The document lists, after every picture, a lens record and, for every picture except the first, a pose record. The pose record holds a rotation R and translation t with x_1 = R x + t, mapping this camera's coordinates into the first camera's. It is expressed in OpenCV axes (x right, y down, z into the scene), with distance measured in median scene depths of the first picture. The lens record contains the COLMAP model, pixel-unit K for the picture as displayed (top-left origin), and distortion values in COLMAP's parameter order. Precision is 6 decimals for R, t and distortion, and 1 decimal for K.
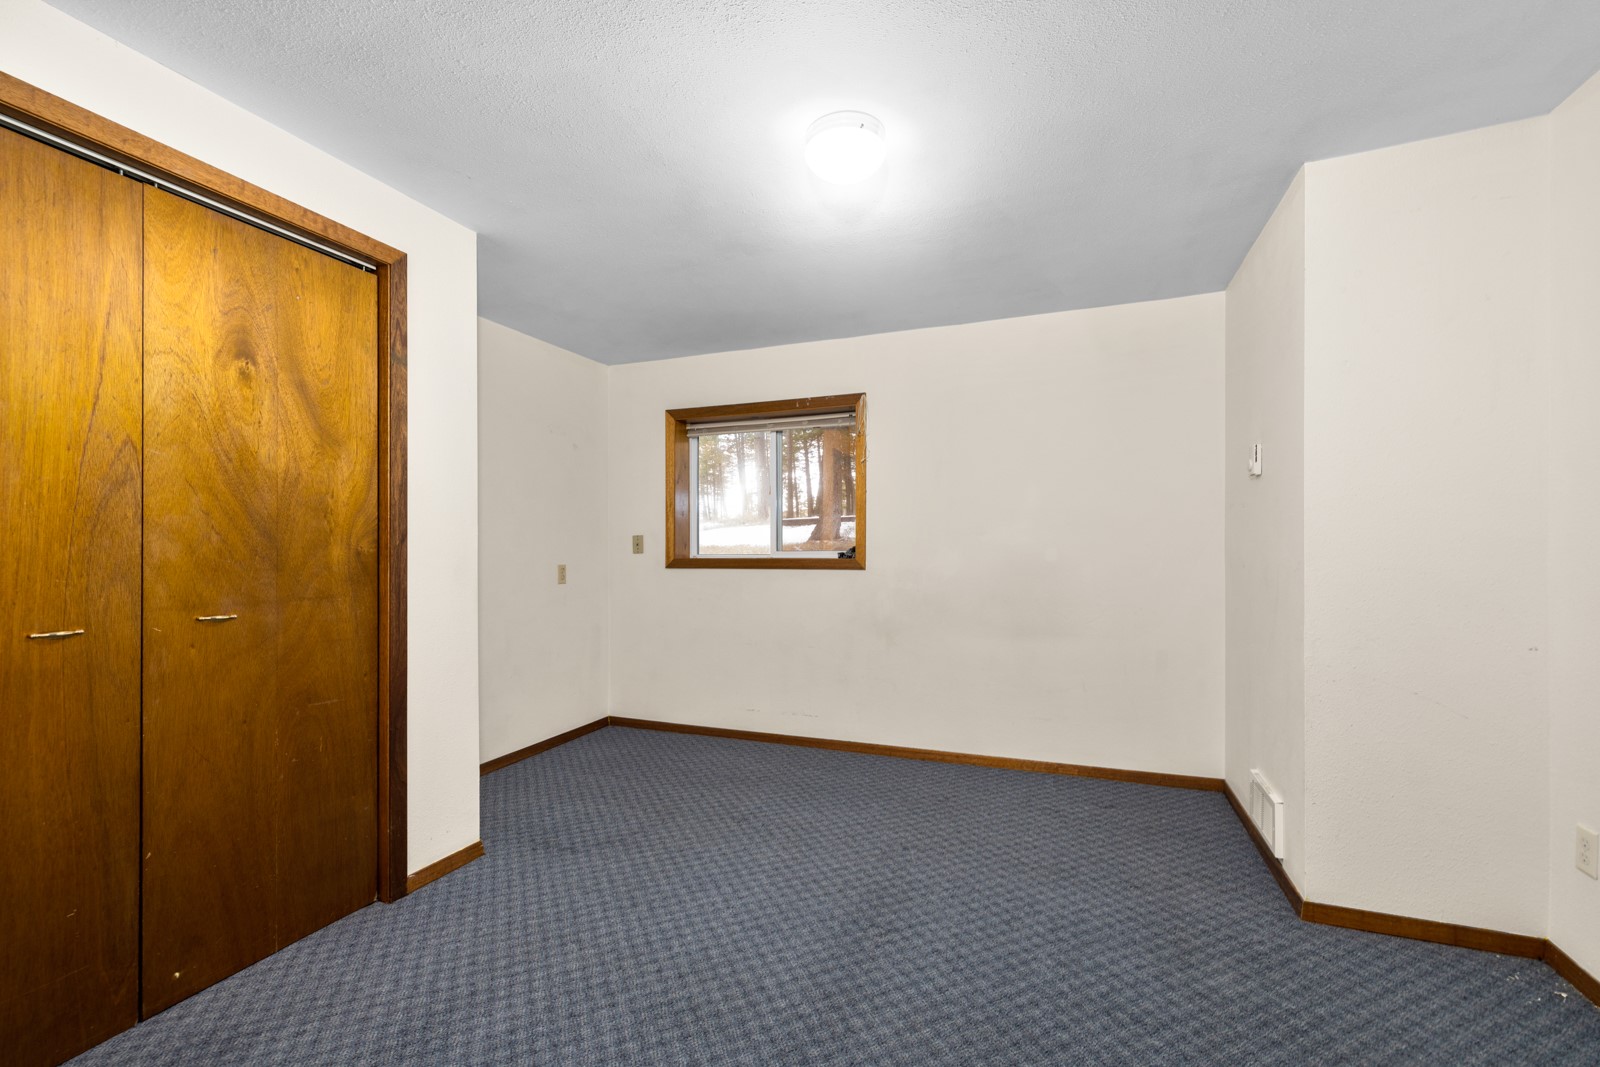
lens RADIAL K [[680.4, 0, 802.4], [0, 680.4, 549.7], [0, 0, 1]] dist [-0.001328, 0.000325]
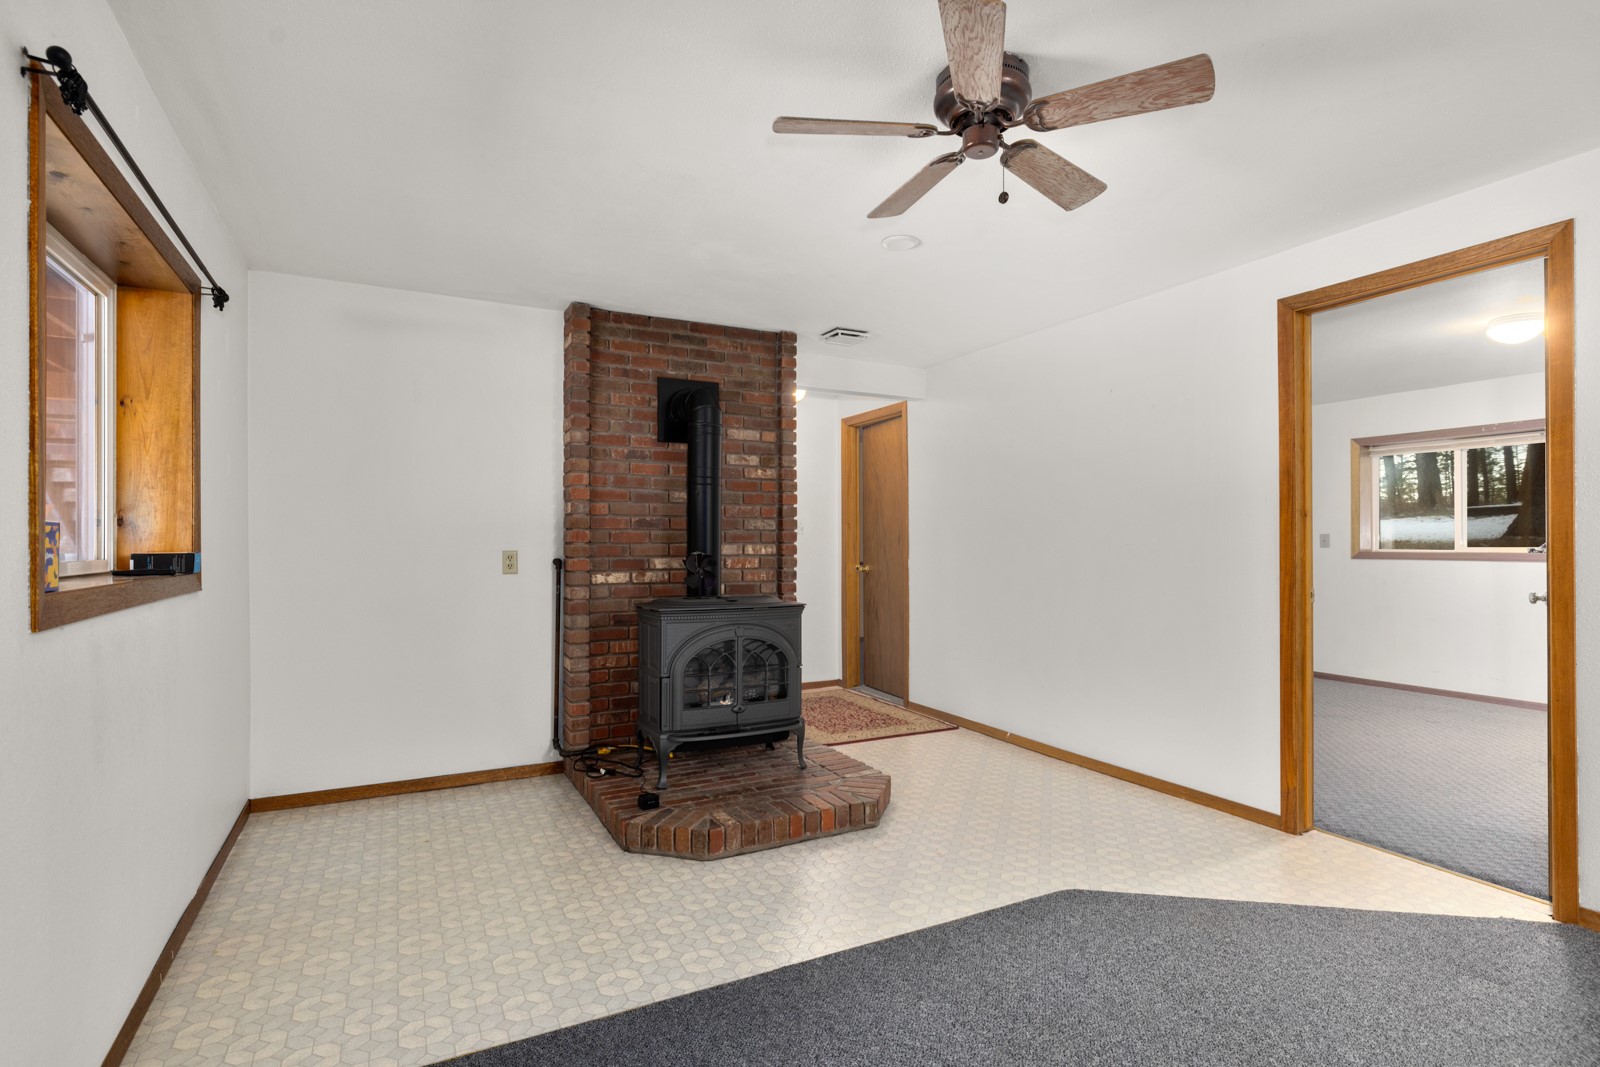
lens RADIAL K [[782.3, 0, 797.2], [0, 782.3, 533.8], [0, 0, 1]] dist [-0.002778, -0.000191]
pose [[0.744198, -0.003252, -0.667951, 0.022705], [-0.005935, 0.999916, -0.011482, 0.004948], [0.667932, 0.012509, 0.744117, -1.820169]]
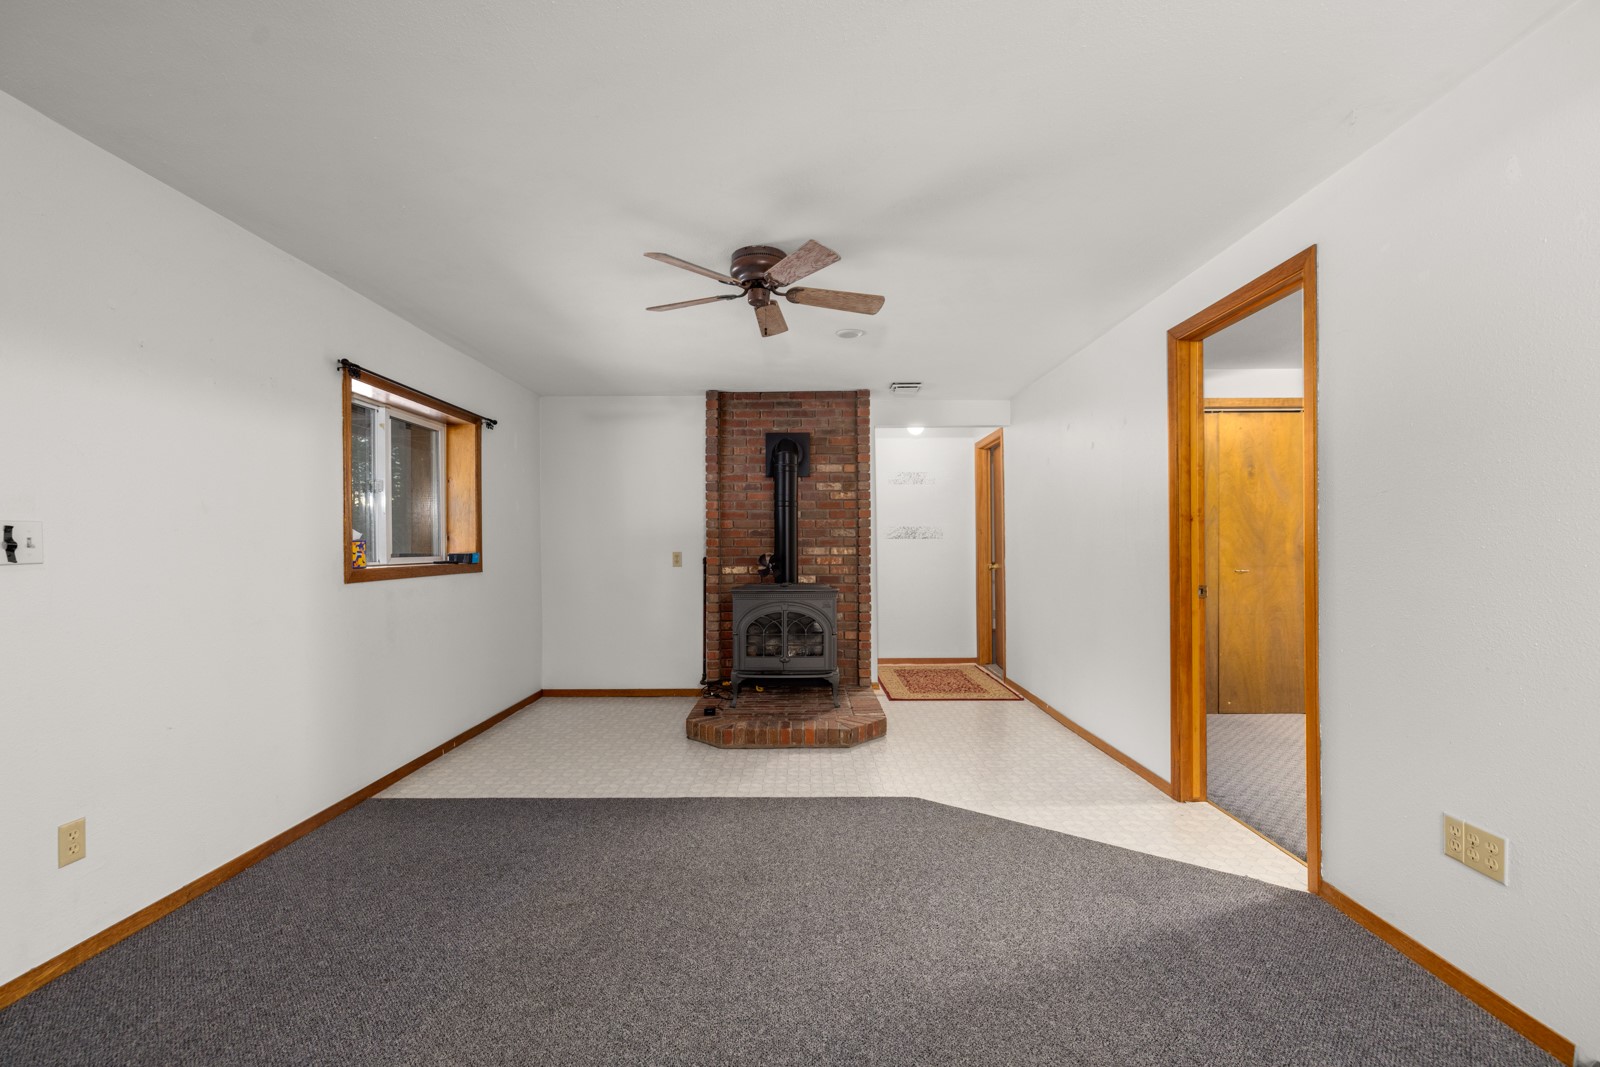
lens RADIAL K [[680.4, 0, 797.5], [0, 680.4, 539.0], [0, 0, 1]] dist [-0.001328, 0.000325]
pose [[0.348552, -0.007055, -0.937263, 0.873803], [0.000408, 0.999973, -0.007375, -0.002244], [0.937289, 0.002189, 0.348545, -1.333298]]
